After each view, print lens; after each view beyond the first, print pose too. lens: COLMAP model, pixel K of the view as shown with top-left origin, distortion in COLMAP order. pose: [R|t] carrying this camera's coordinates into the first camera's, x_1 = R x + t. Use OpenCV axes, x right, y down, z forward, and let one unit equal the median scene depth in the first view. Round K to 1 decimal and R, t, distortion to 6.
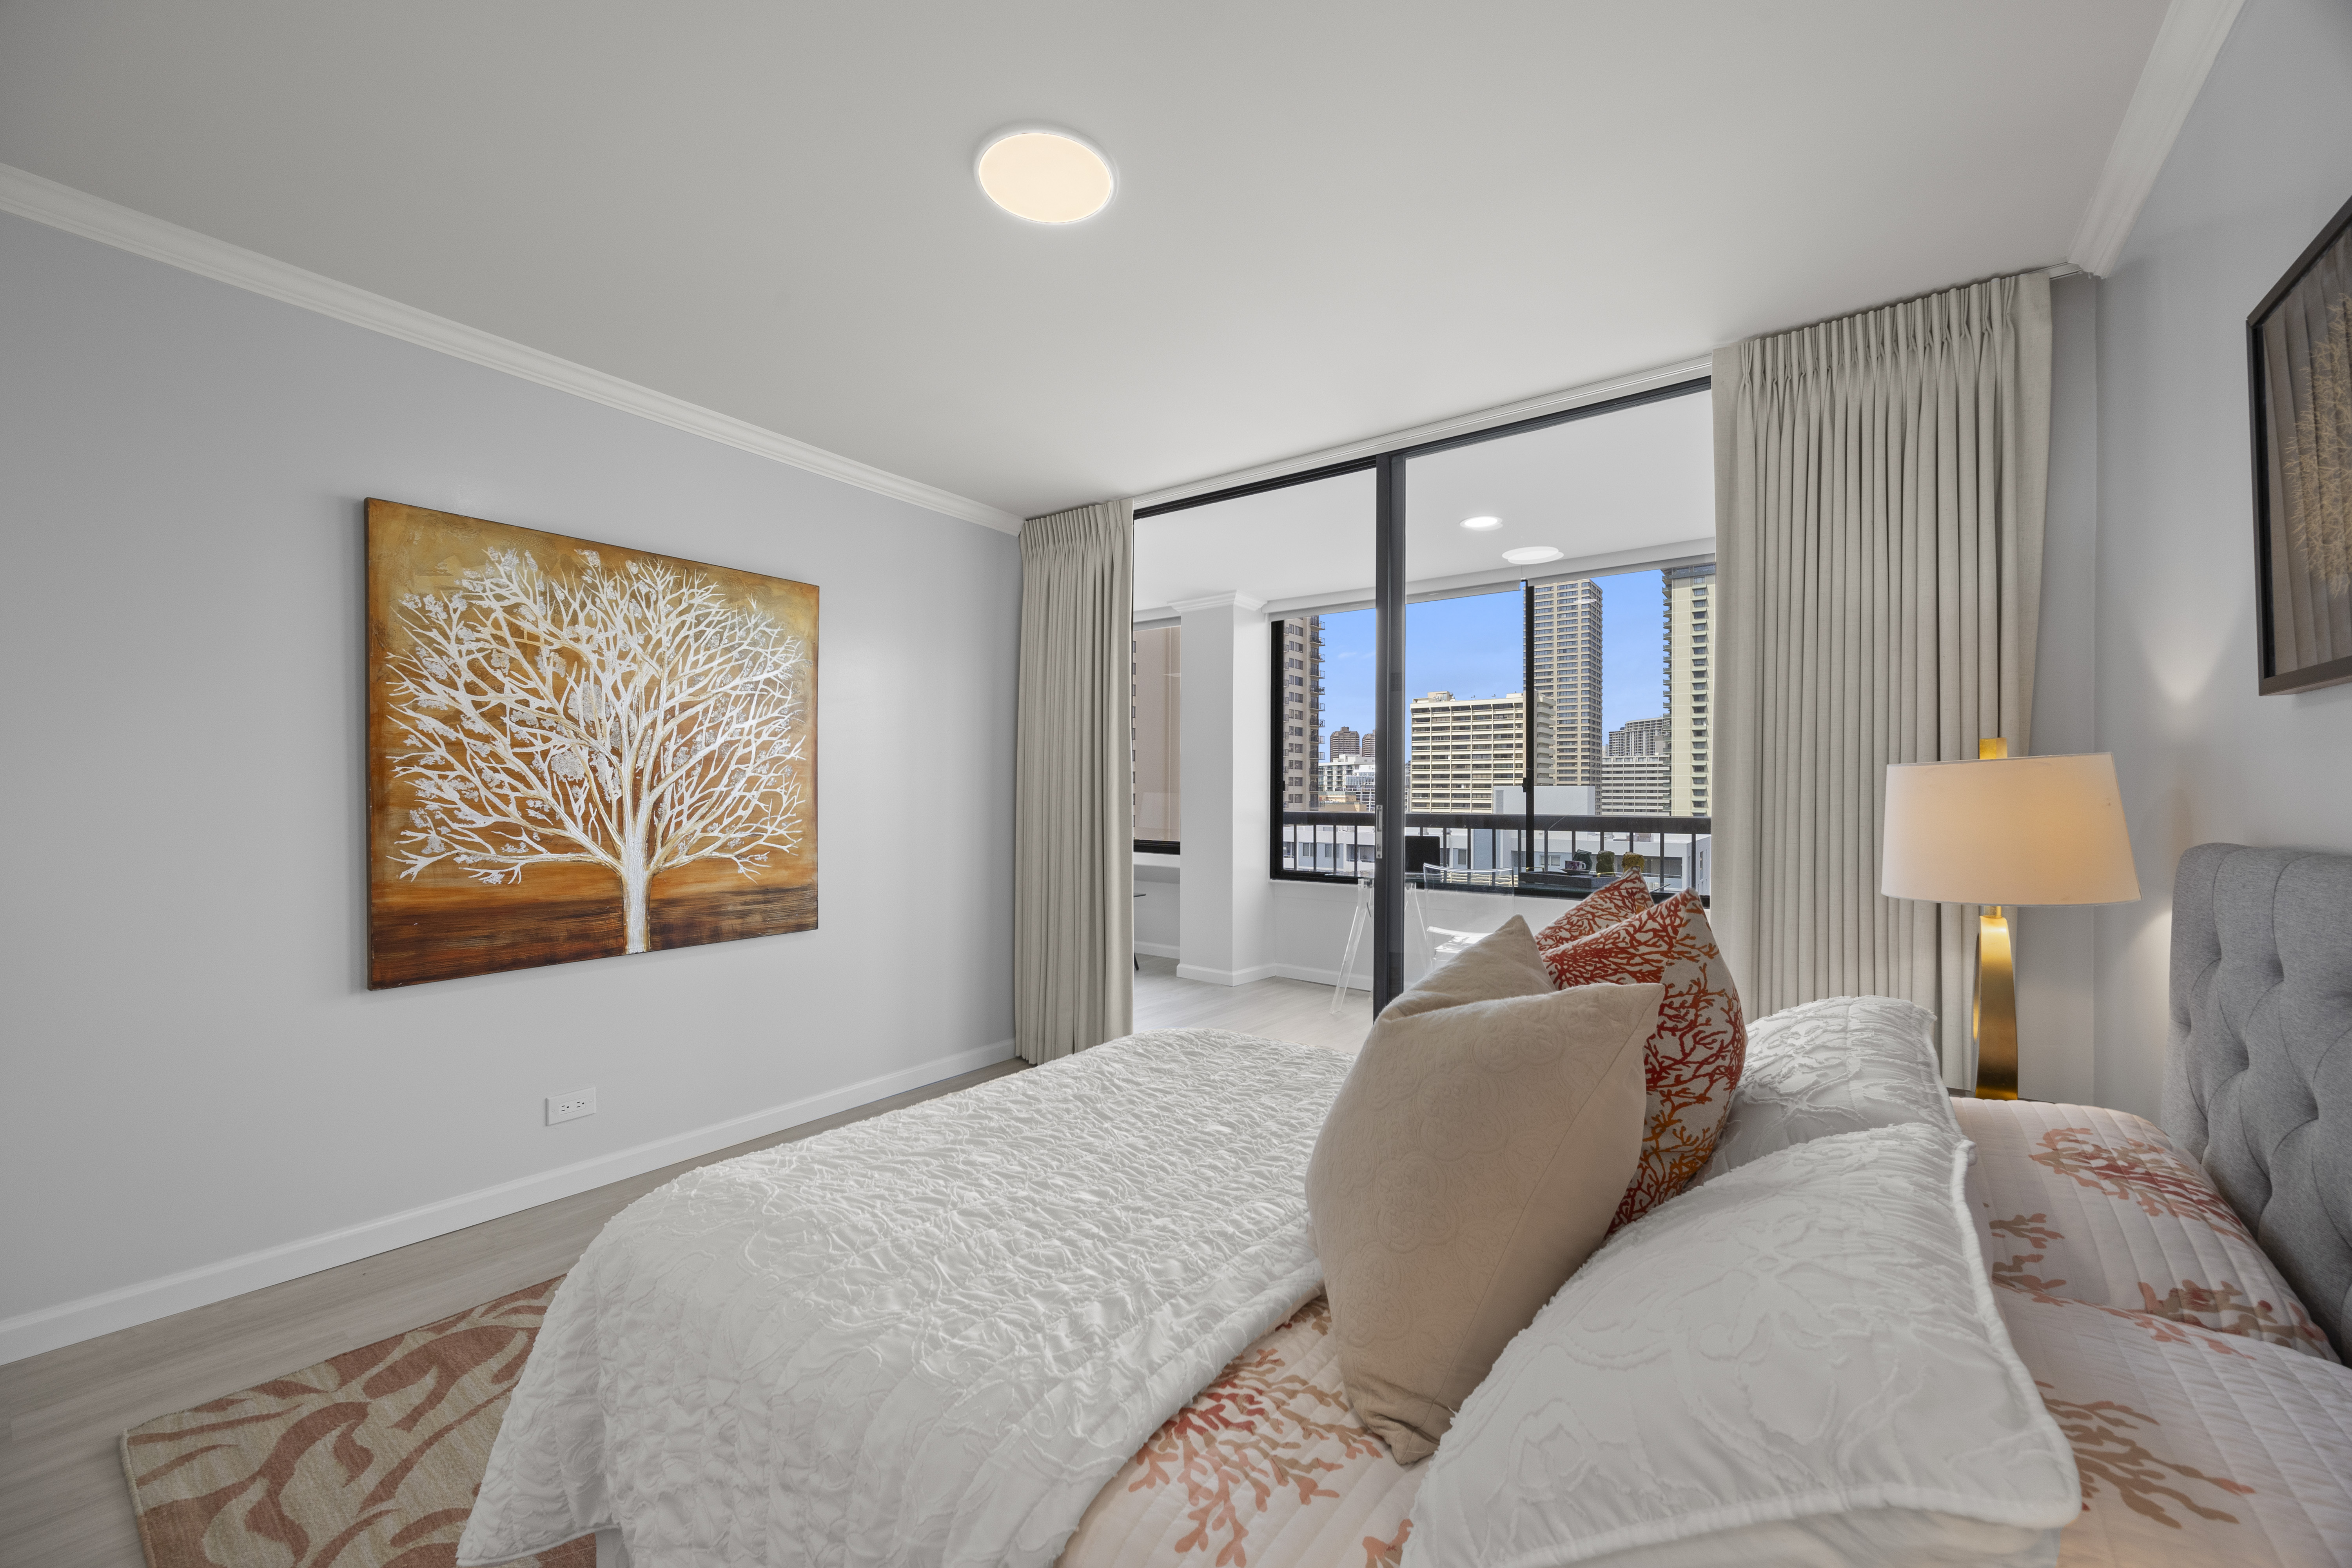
lens RADIAL K [[914.8, 0, 1178.7], [0, 914.8, 795.3], [0, 0, 1]] dist [-0.008296, 0.000003]
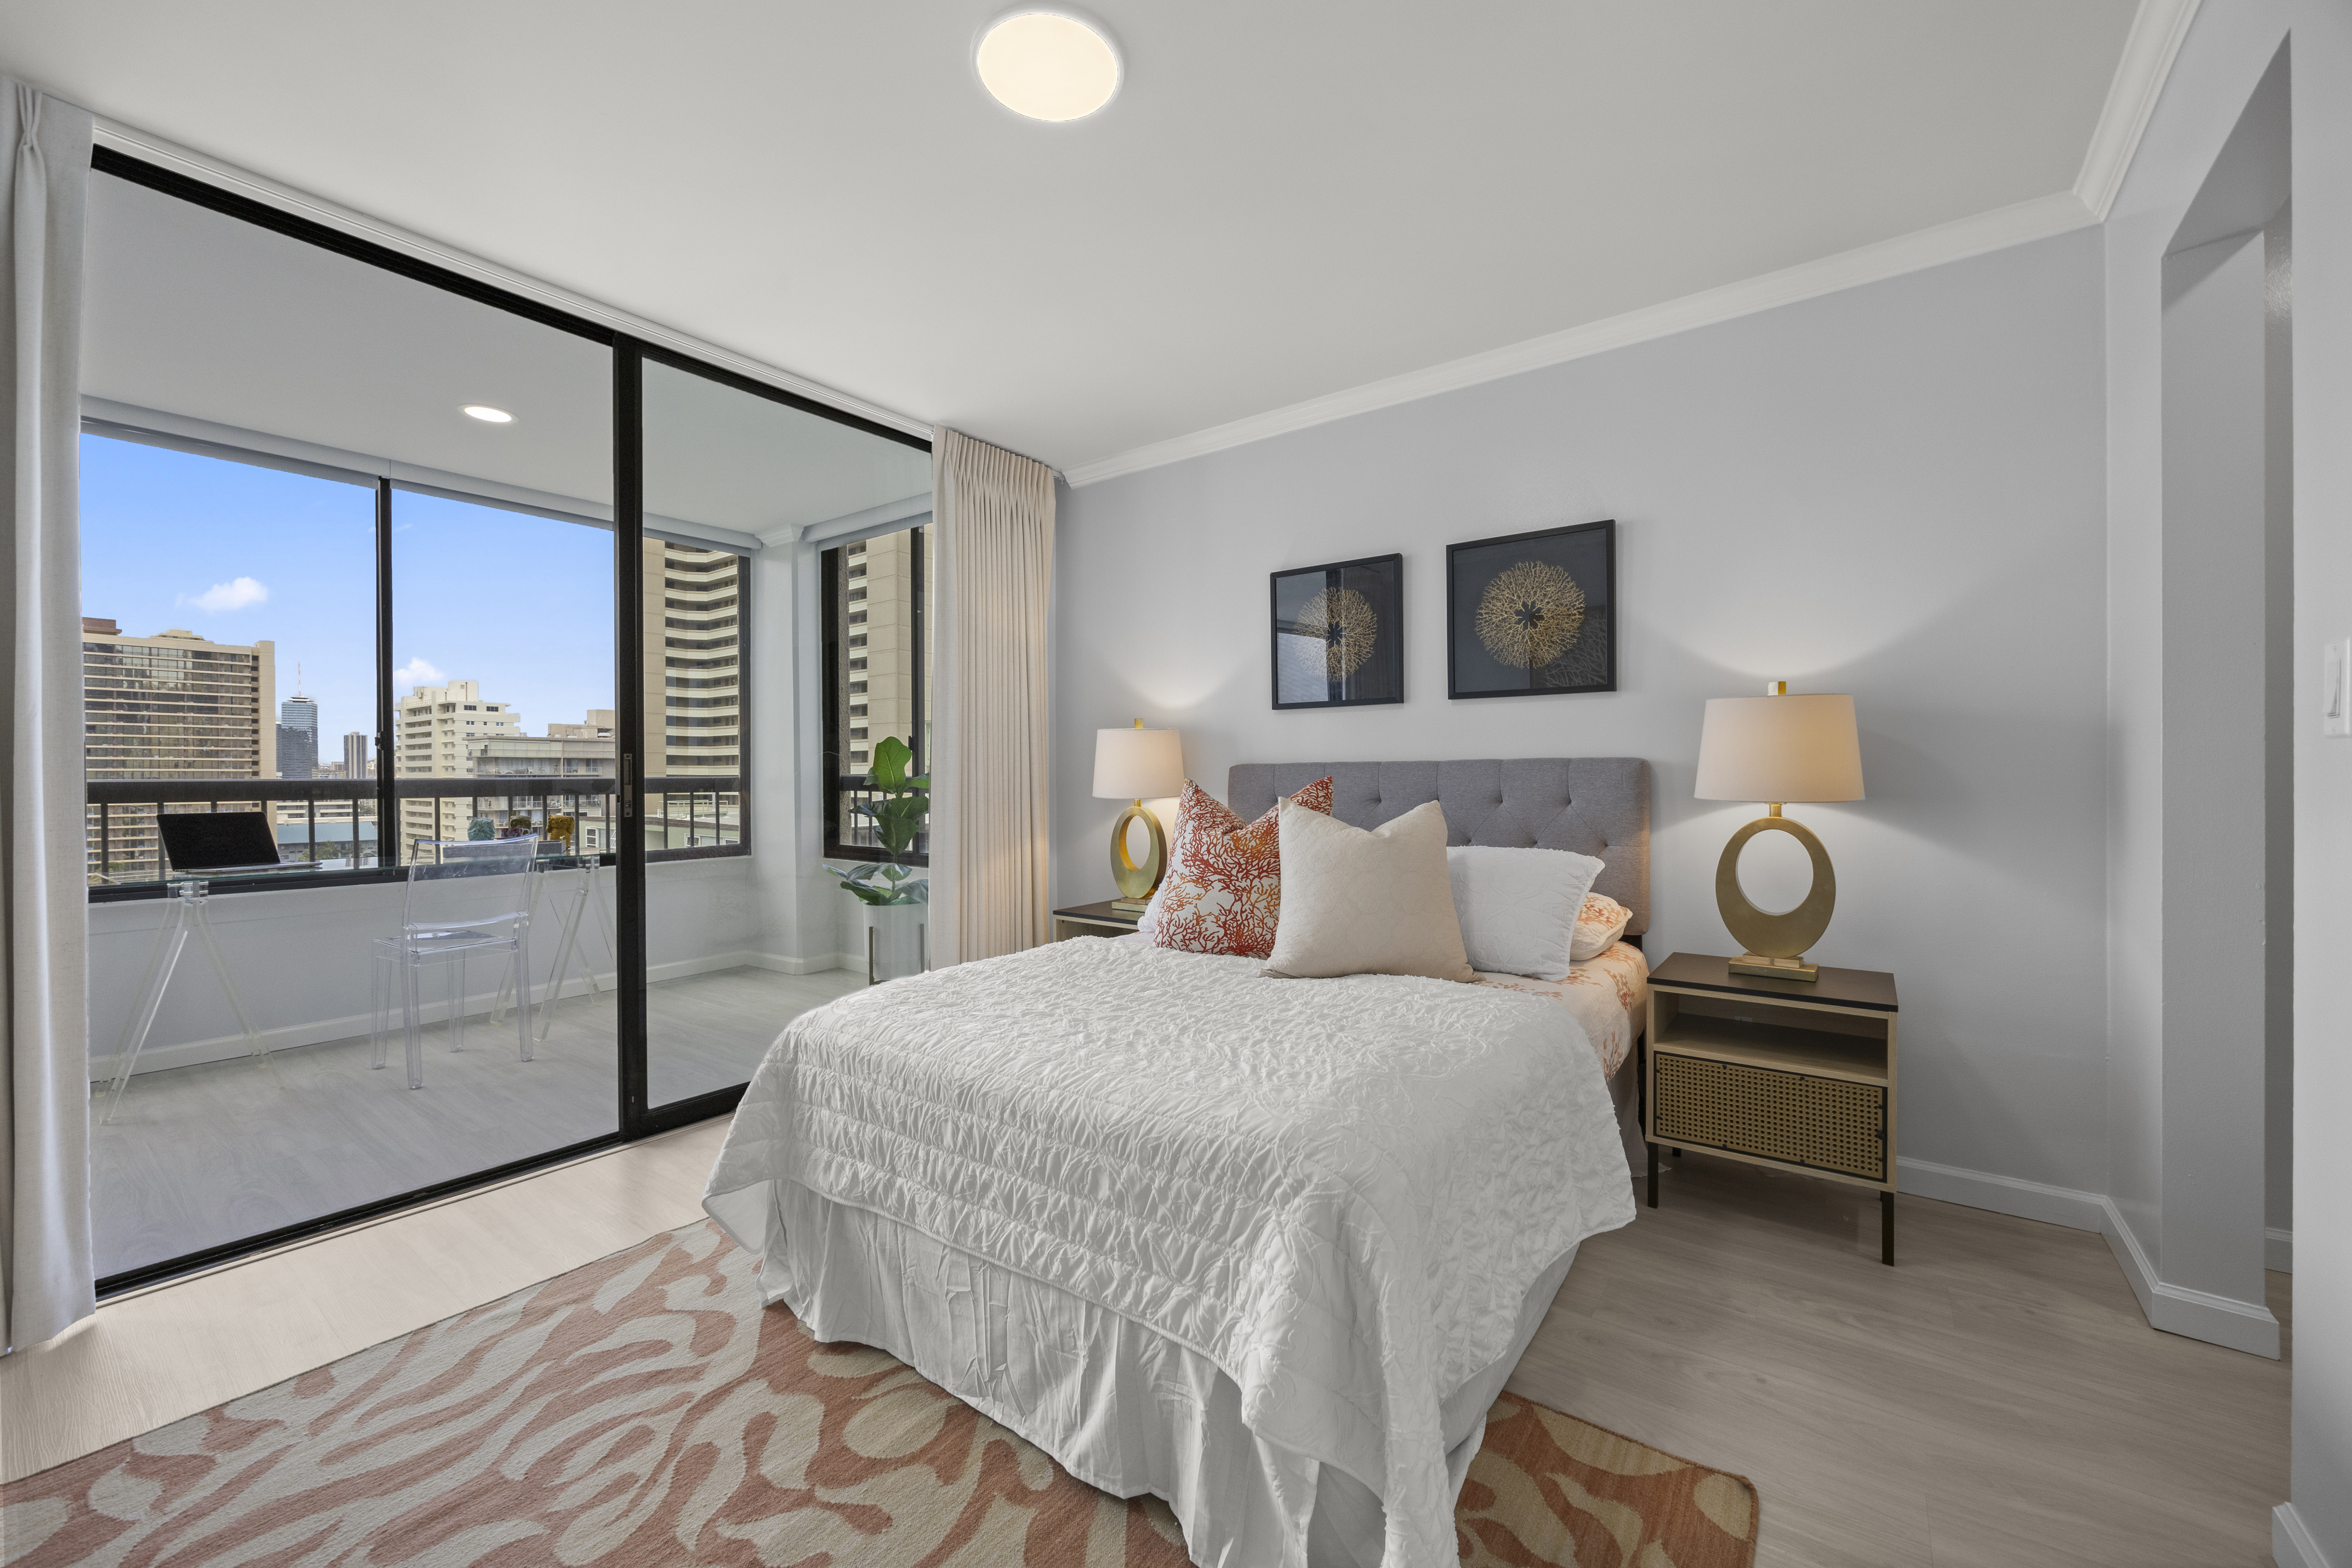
lens RADIAL K [[910.2, 0, 1184.3], [0, 910.2, 785.0], [0, 0, 1]] dist [-0.001387, -0.000282]
pose [[0.003105, -0.014927, 0.999884, -0.651484], [0.000154, 0.999889, 0.014926, 0.024129], [-0.999995, 0.000108, 0.003107, 0.520386]]
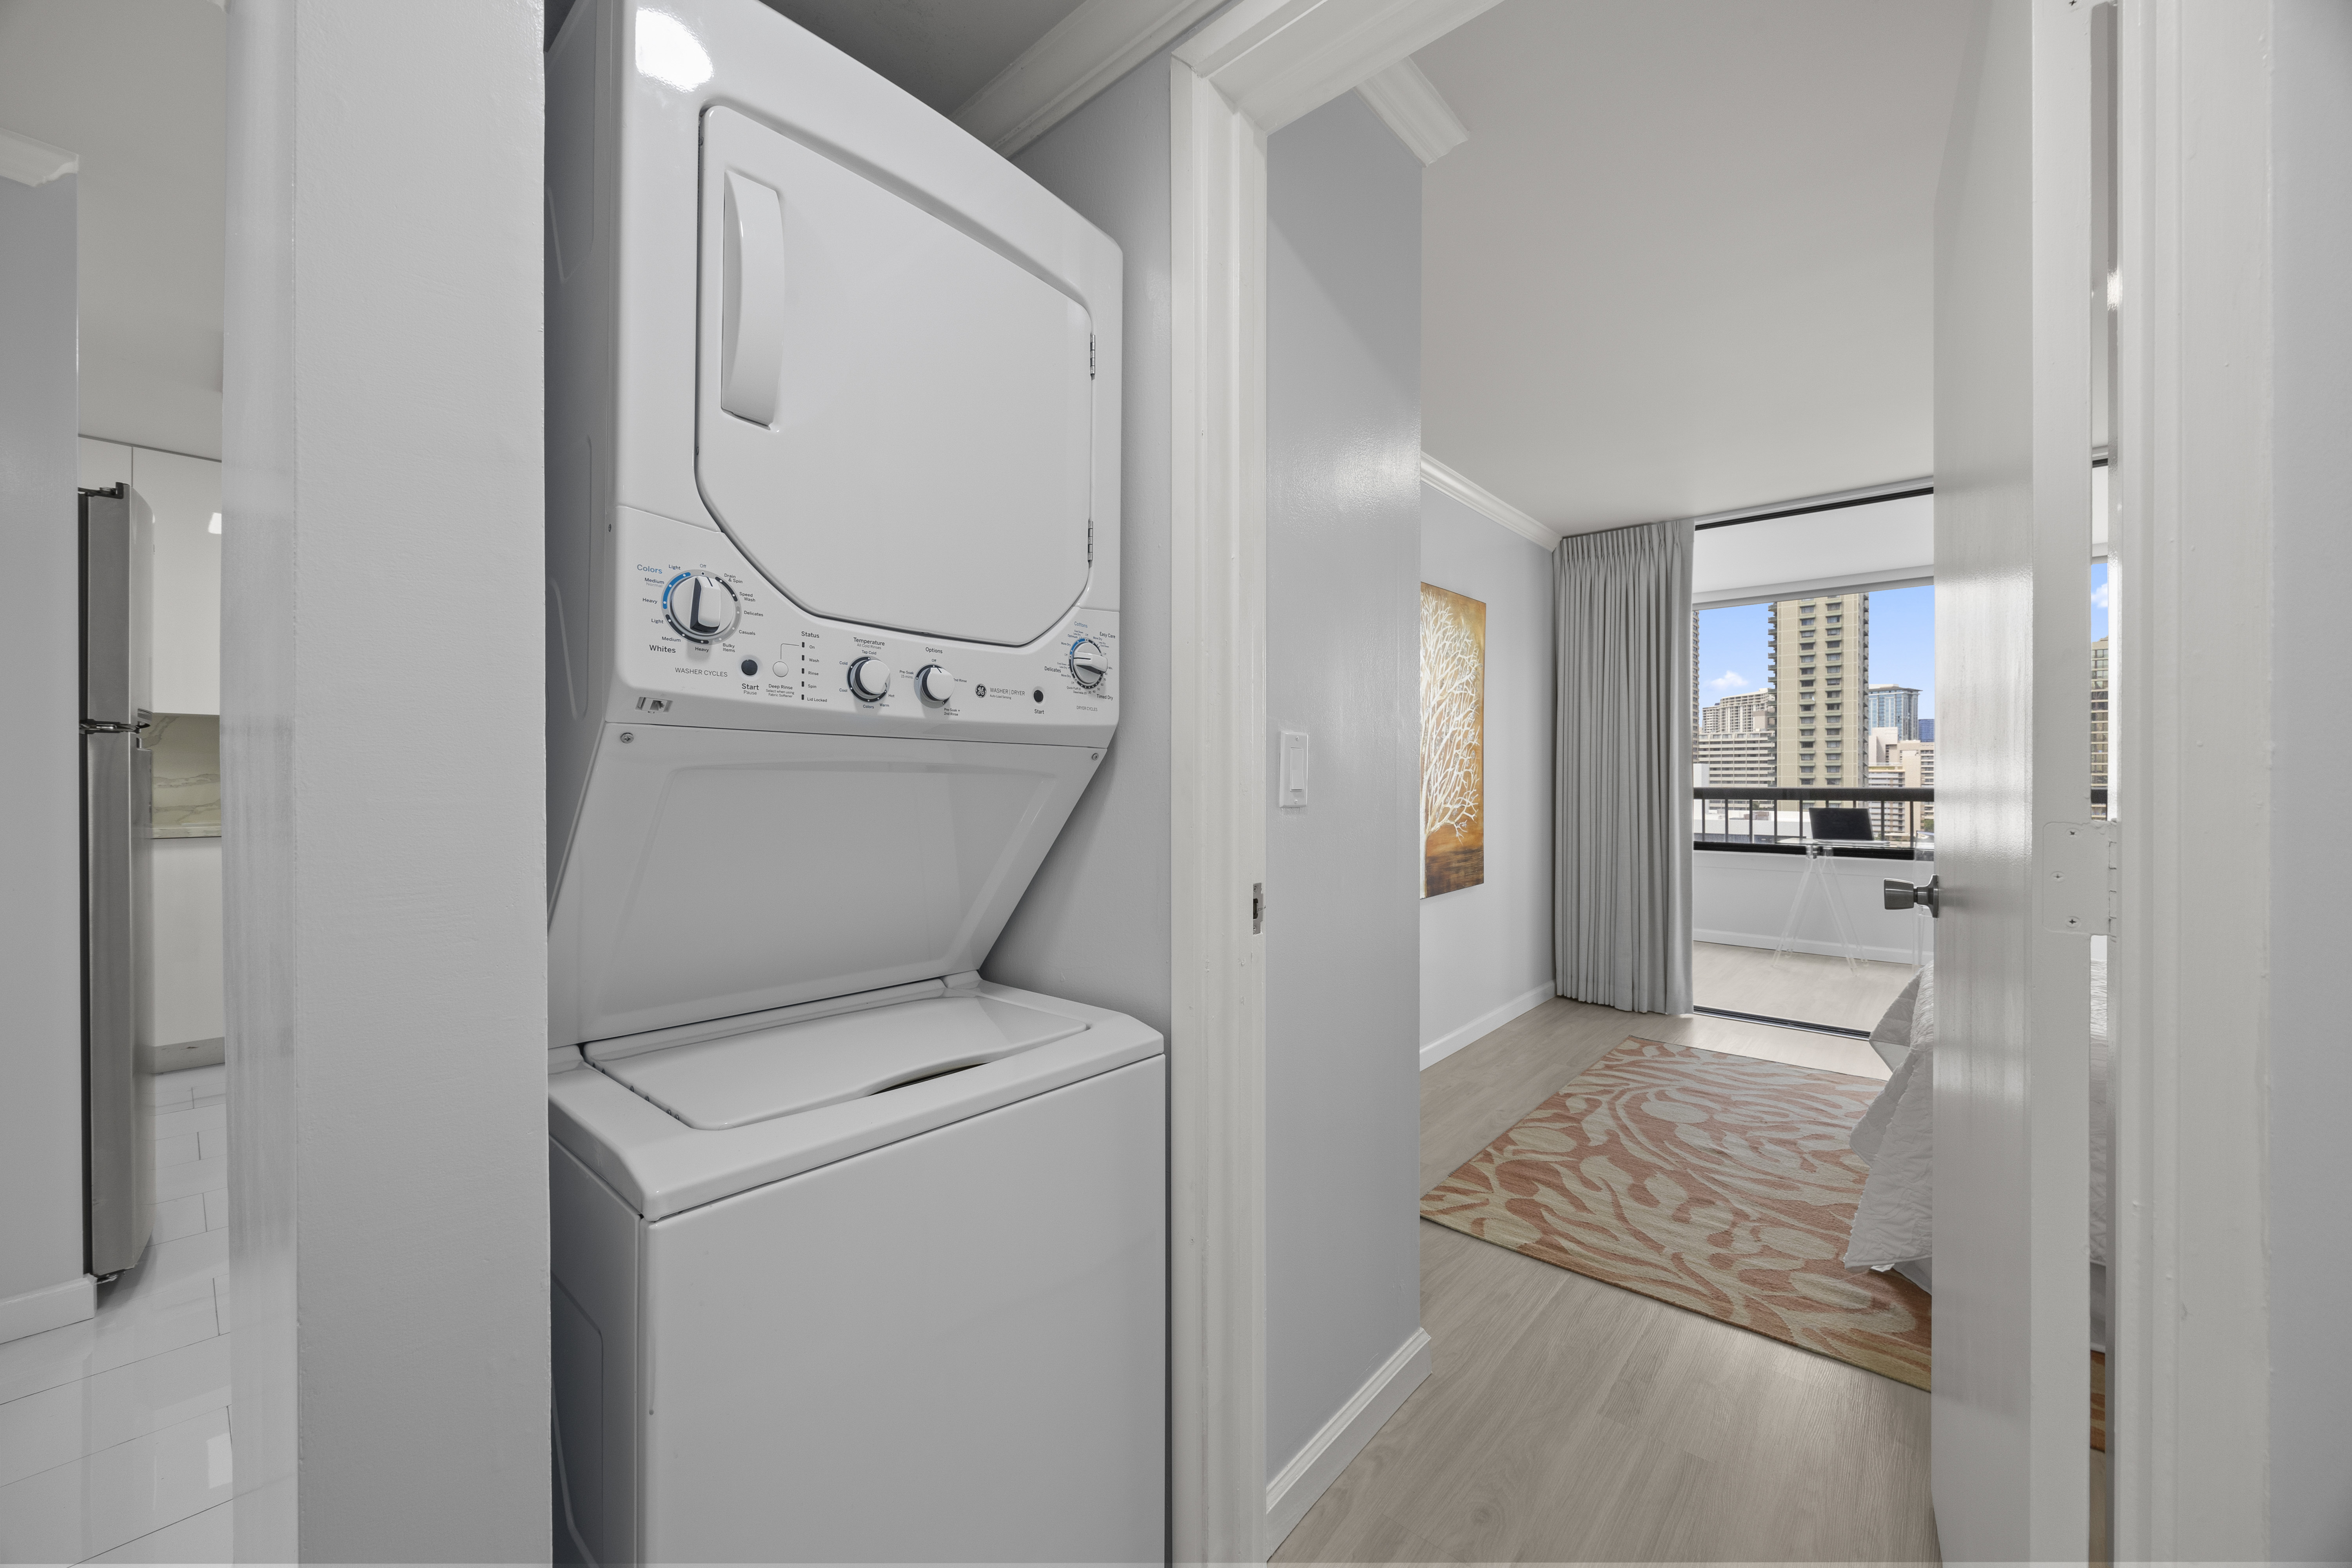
lens RADIAL K [[907.2, 0, 1178.3], [0, 907.2, 790.7], [0, 0, 1]] dist [-0.000192, -0.000082]
pose [[0.996916, -0.007404, -0.078121, -0.759265], [0.008562, 0.999858, 0.014493, 0.000839], [0.078003, -0.015117, 0.996839, -0.262425]]
